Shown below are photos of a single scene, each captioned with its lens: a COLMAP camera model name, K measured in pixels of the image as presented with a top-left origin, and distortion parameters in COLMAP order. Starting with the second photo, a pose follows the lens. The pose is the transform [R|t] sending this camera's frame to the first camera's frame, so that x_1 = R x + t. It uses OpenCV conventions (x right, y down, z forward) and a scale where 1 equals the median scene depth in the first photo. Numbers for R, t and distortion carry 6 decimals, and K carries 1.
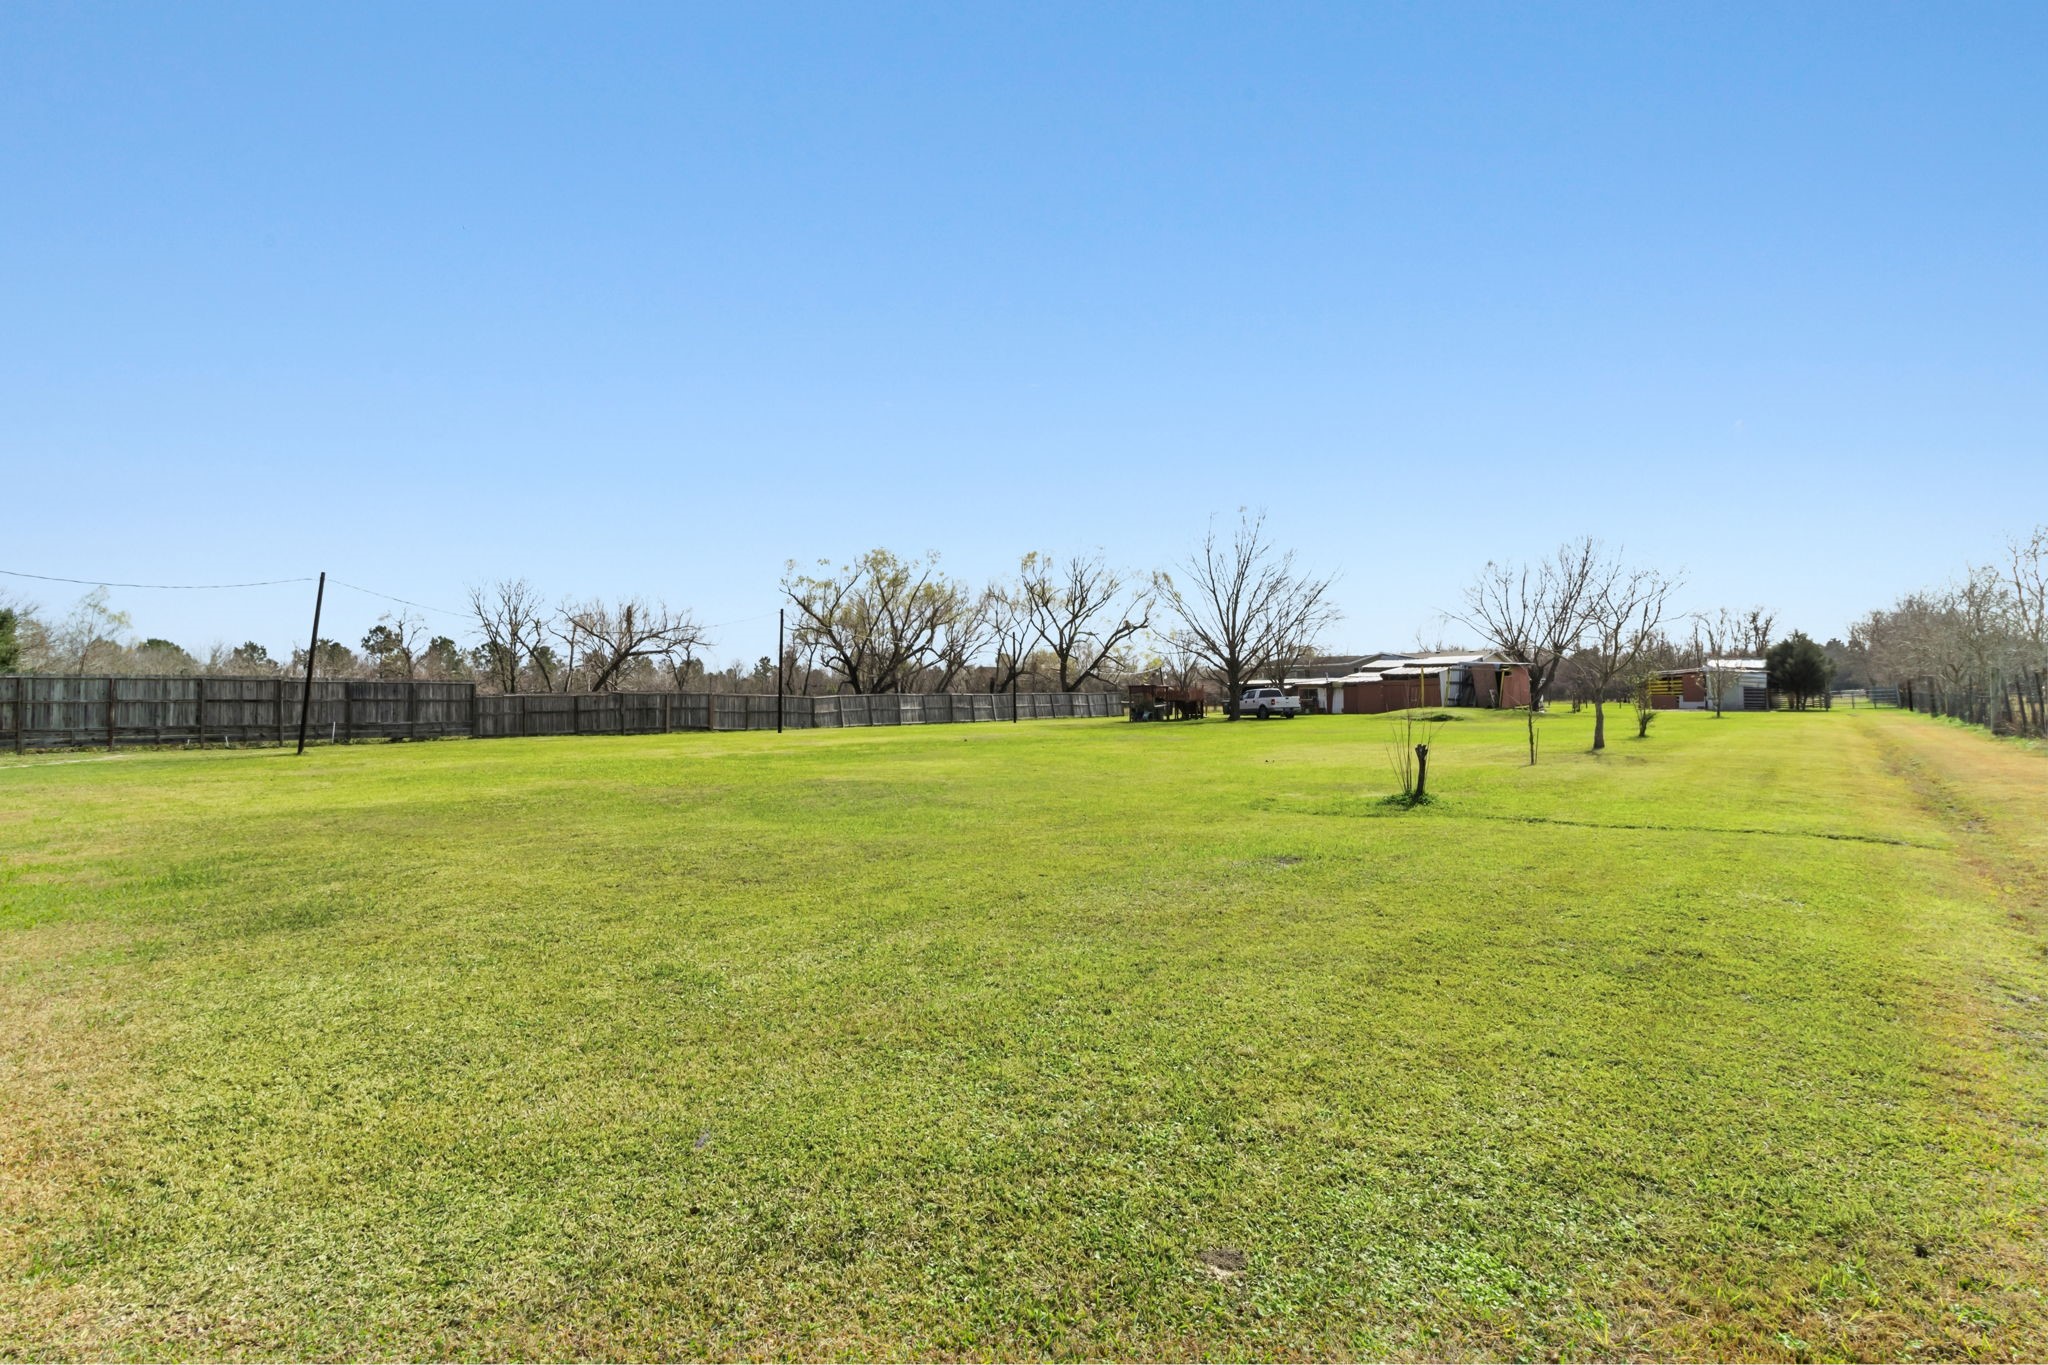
lens RADIAL K [[1037.5, 0, 1021.8], [0, 1037.5, 688.4], [0, 0, 1]] dist [-0.001929, -0.000189]
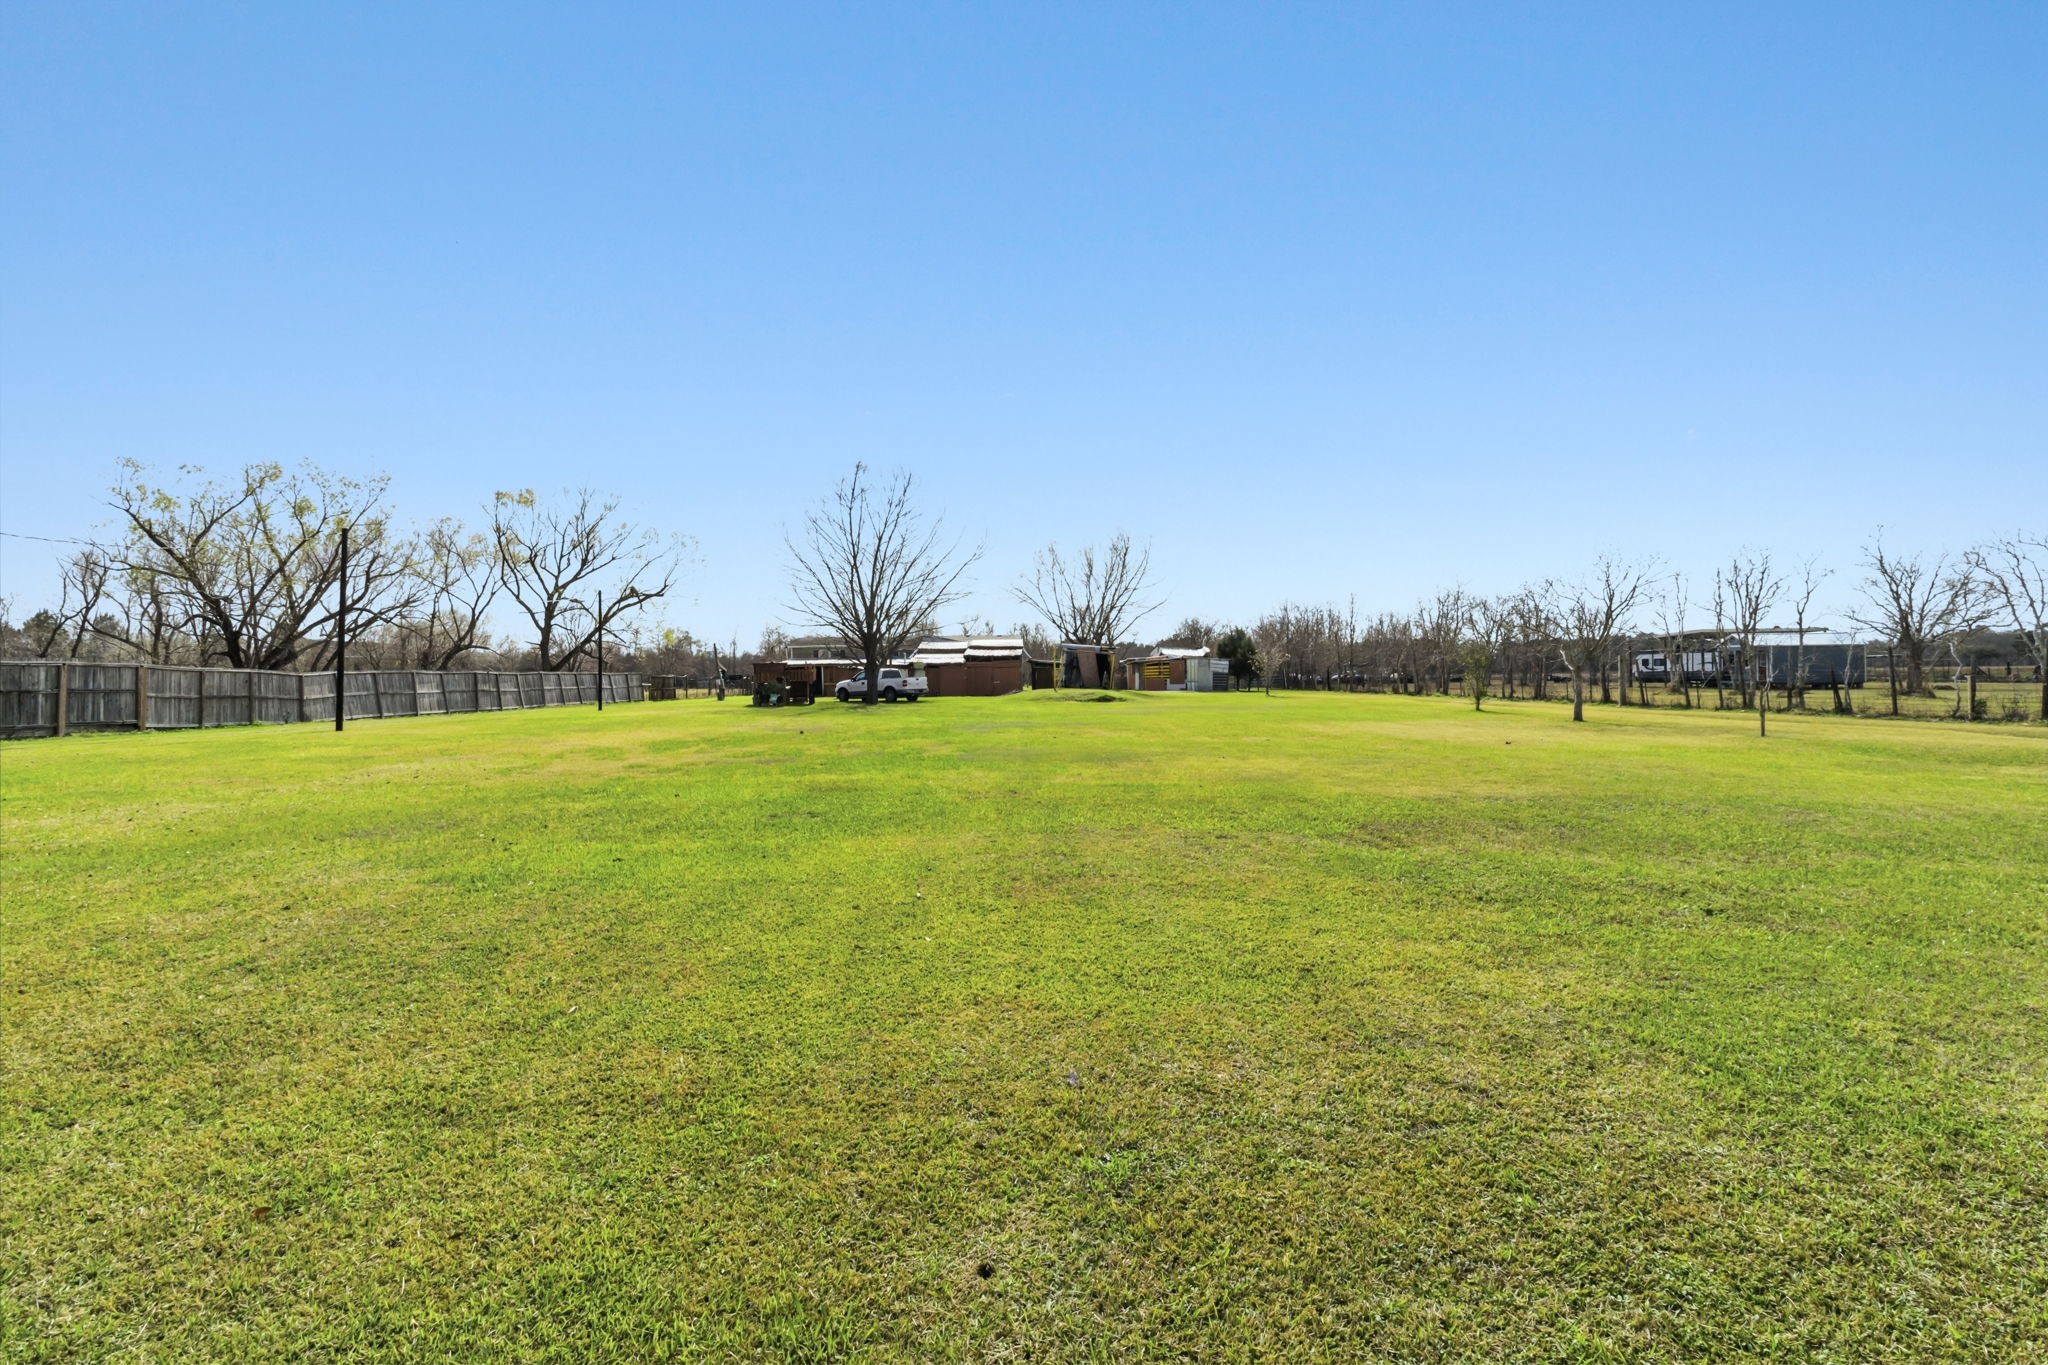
lens RADIAL K [[1037.5, 0, 1024.6], [0, 1037.5, 681.5], [0, 0, 1]] dist [-0.001929, -0.000189]
pose [[0.798784, 0.002954, 0.601611, -0.210393], [-0.007866, 0.999954, 0.005534, 0.005605], [-0.601567, -0.009153, 0.798770, 0.200279]]
